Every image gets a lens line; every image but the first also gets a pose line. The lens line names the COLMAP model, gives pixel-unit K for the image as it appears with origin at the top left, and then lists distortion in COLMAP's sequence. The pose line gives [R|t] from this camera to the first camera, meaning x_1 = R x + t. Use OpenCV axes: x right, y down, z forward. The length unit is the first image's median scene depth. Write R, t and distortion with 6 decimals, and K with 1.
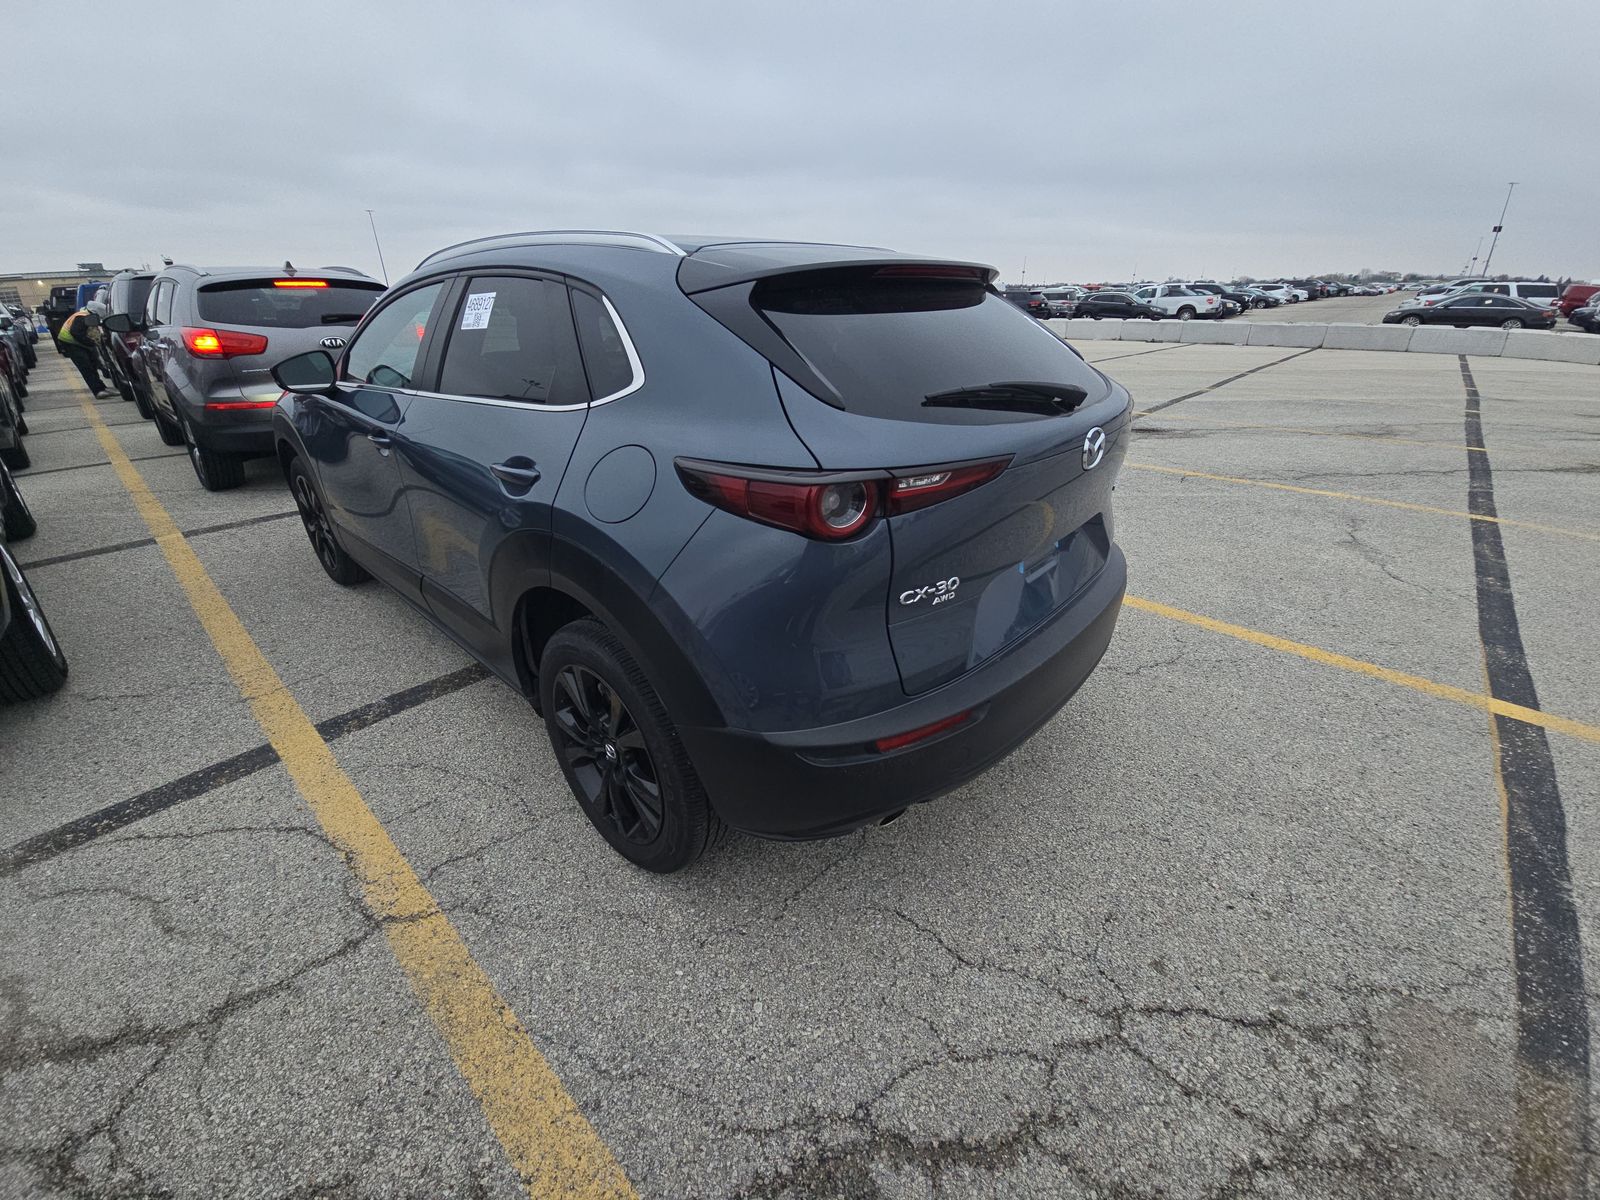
lens RADIAL K [[645.5, 0, 792.0], [0, 645.5, 602.6], [0, 0, 1]] dist [-0.000354, -0.003595]
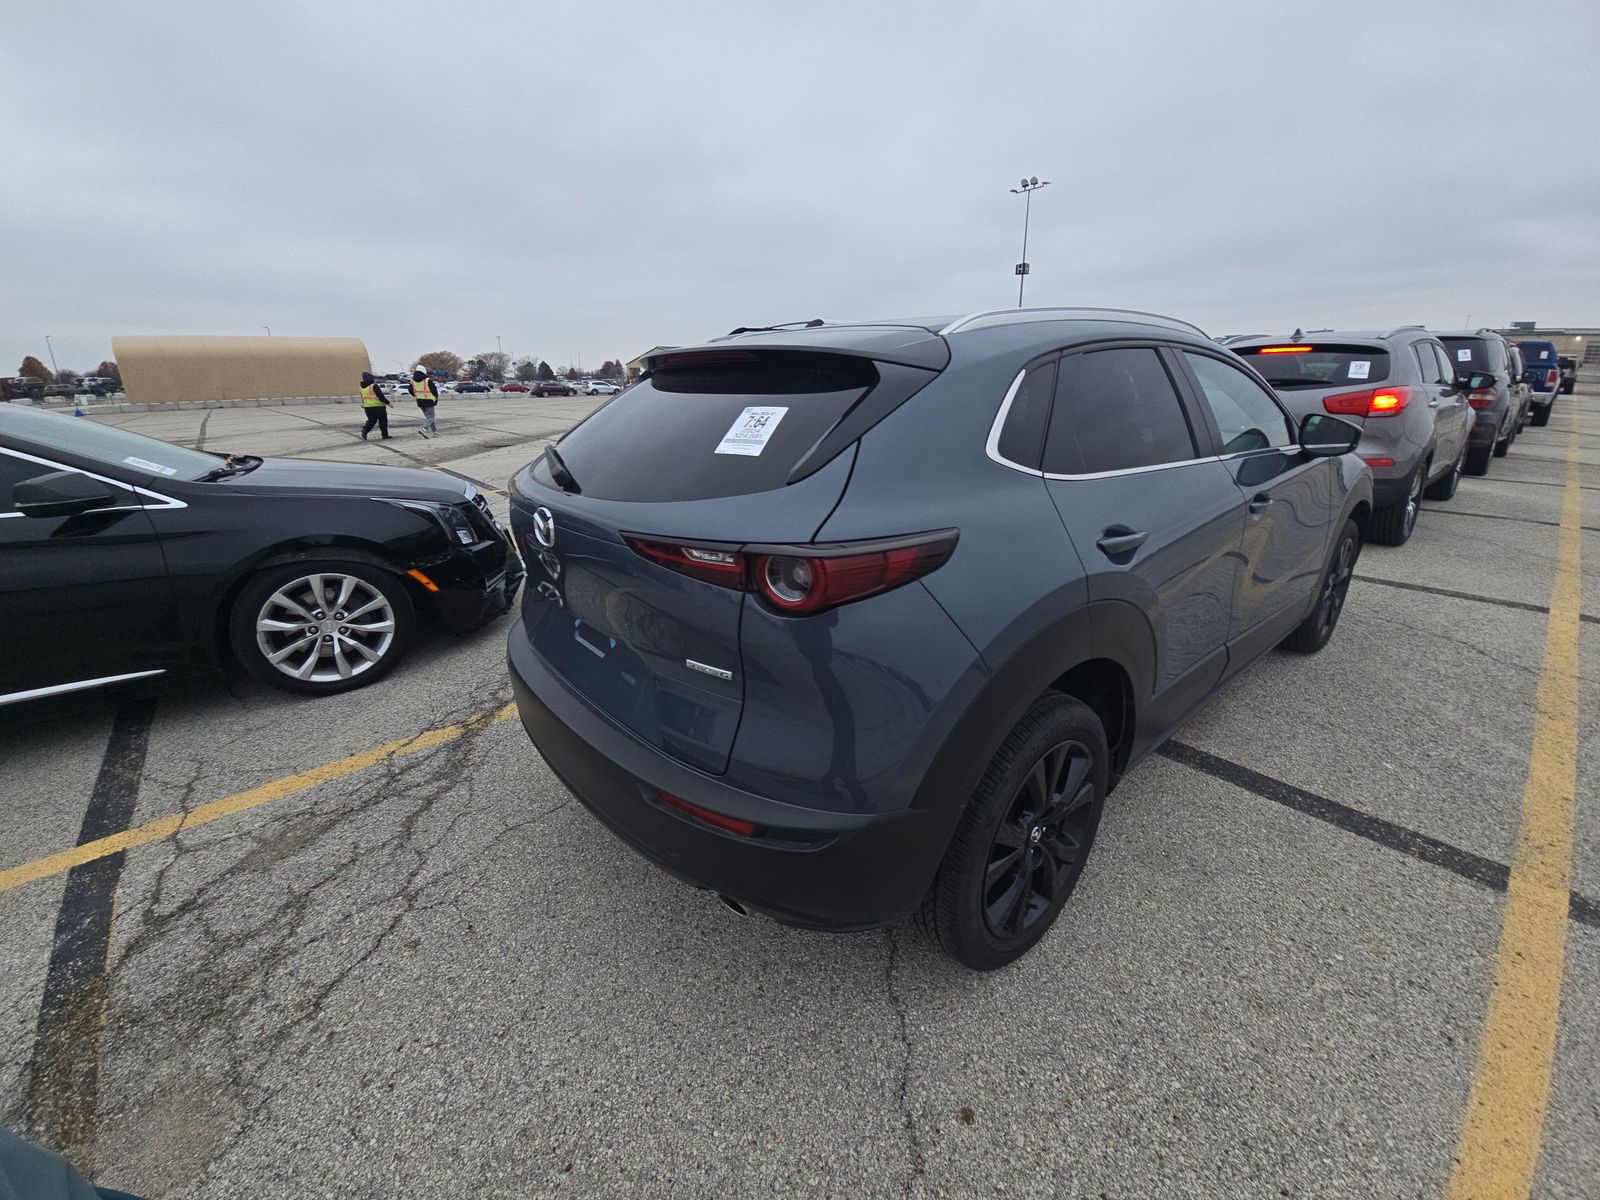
lens RADIAL K [[645.5, 0, 789.9], [0, 645.5, 594.6], [0, 0, 1]] dist [-0.000354, -0.003595]
pose [[-0.122156, 0.336158, -0.933850, 1.440008], [-0.412700, 0.838494, 0.355818, -0.687772], [0.902639, 0.428865, 0.036305, 1.382343]]
